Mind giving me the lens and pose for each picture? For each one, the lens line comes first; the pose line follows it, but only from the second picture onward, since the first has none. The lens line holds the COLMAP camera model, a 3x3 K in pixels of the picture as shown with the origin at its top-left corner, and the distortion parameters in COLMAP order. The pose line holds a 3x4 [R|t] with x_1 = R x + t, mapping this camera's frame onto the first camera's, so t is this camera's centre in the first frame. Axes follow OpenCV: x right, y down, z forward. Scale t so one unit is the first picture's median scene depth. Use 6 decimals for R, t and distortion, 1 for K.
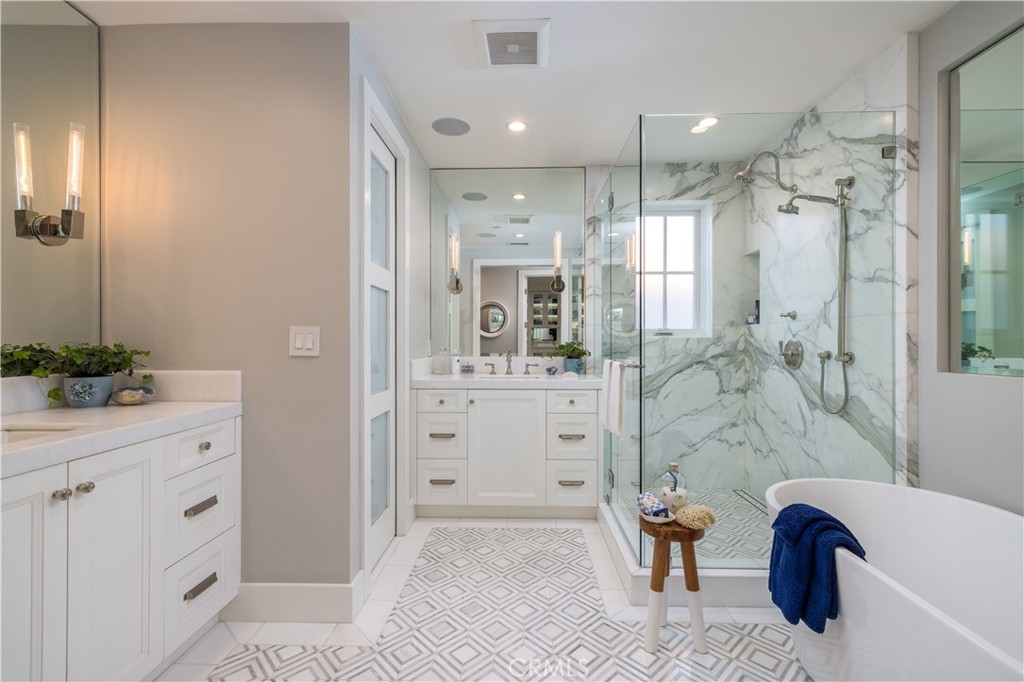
lens RADIAL K [[449.2, 0, 512.5], [0, 449.2, 338.6], [0, 0, 1]] dist [0.000334, 0.001613]
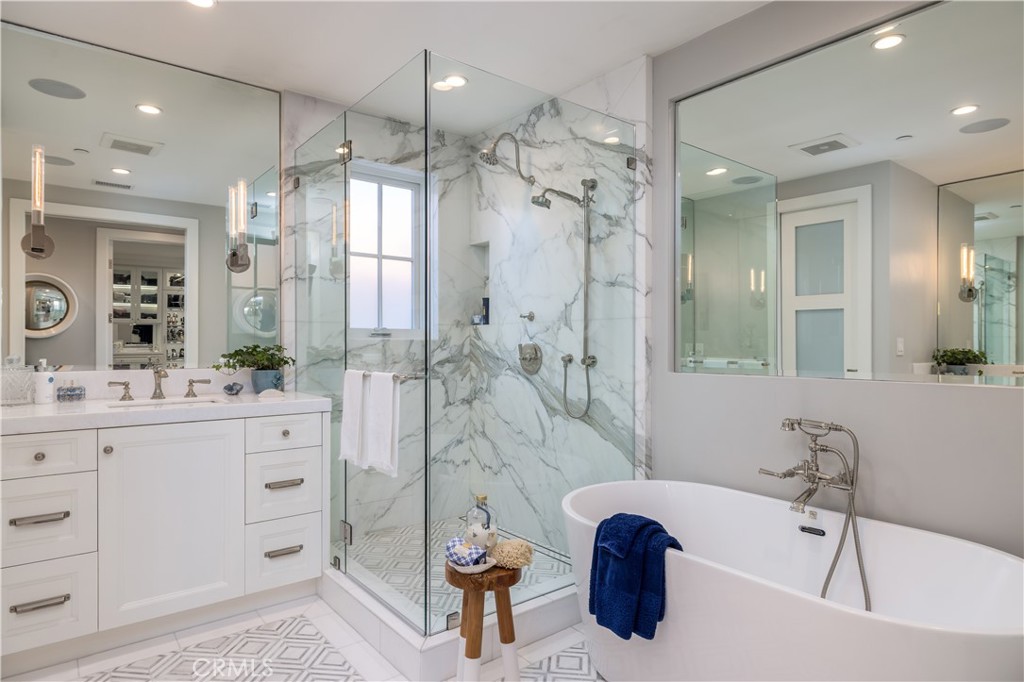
lens RADIAL K [[580.4, 0, 509.7], [0, 580.4, 345.9], [0, 0, 1]] dist [-0.004373, -0.000681]
pose [[0.765073, -0.001551, 0.643942, -0.180653], [-0.003866, 0.999968, 0.007002, 0.000733], [-0.643933, -0.007846, 0.765042, 0.110285]]
